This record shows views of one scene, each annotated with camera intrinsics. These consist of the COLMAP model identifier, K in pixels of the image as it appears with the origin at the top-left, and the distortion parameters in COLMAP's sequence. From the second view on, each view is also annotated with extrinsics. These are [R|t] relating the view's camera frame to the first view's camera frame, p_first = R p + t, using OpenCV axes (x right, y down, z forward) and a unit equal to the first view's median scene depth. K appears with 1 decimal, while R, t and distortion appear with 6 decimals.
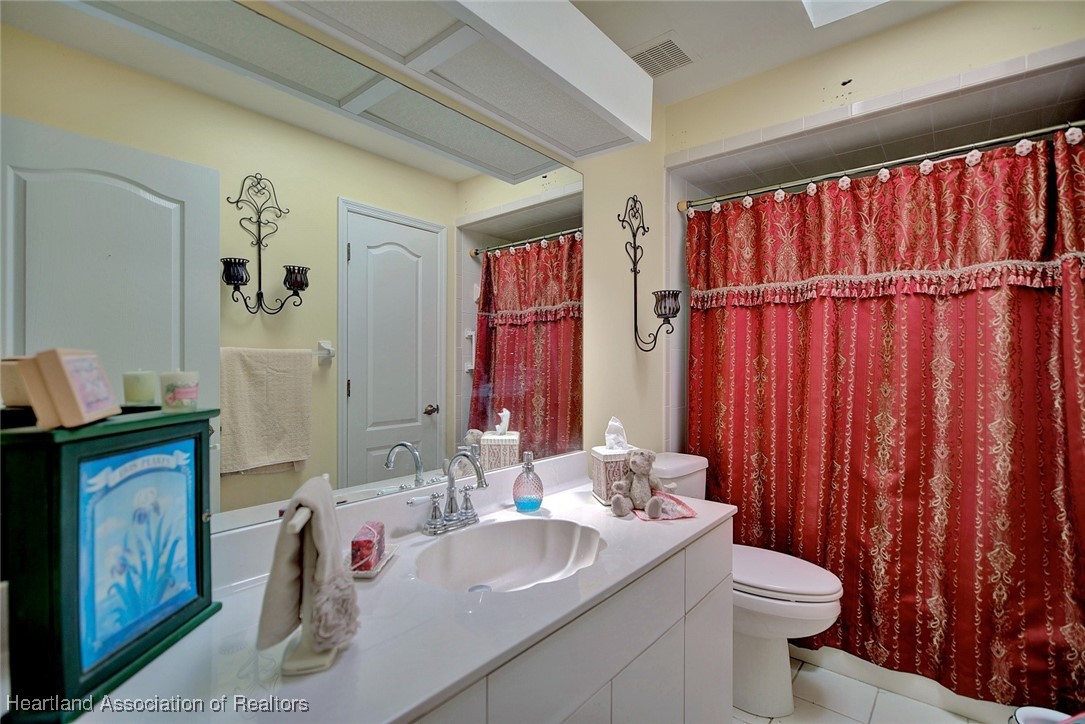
lens RADIAL K [[508.6, 0, 542.0], [0, 508.6, 364.4], [0, 0, 1]] dist [-0.001179, -0.000404]
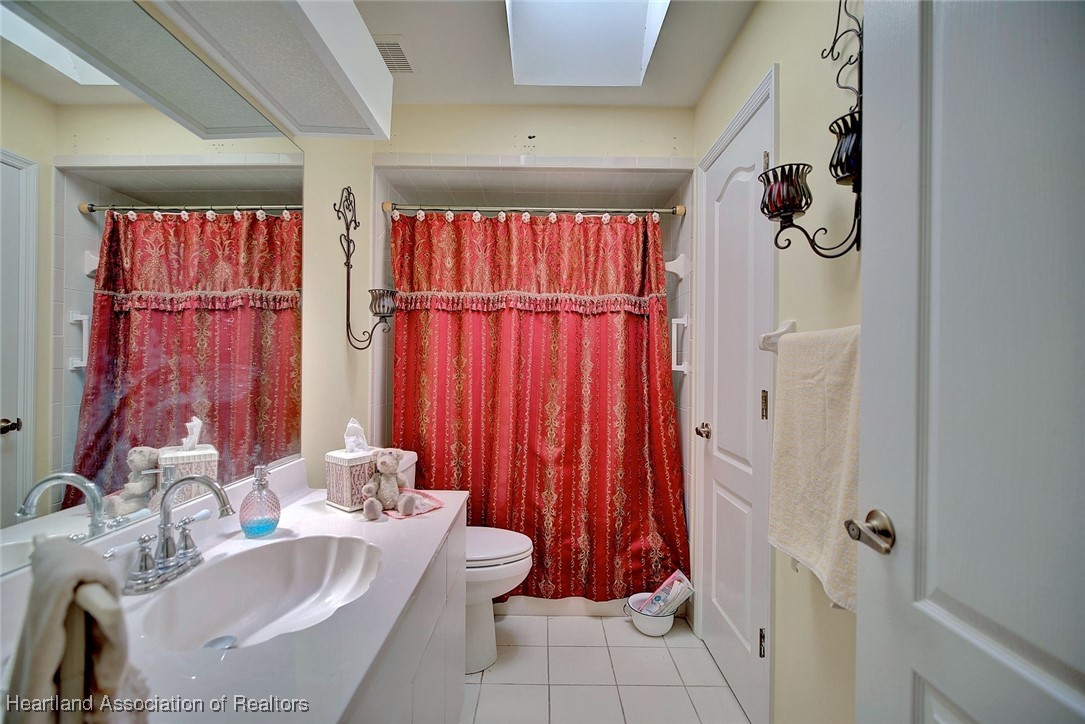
lens RADIAL K [[494.6, 0, 543.0], [0, 494.6, 364.3], [0, 0, 1]] dist [-0.000694, -0.002219]
pose [[0.766030, 0.006229, 0.642775, -0.155295], [-0.009250, 0.999956, 0.001332, -0.001730], [-0.642739, -0.006966, 0.766054, 0.053833]]
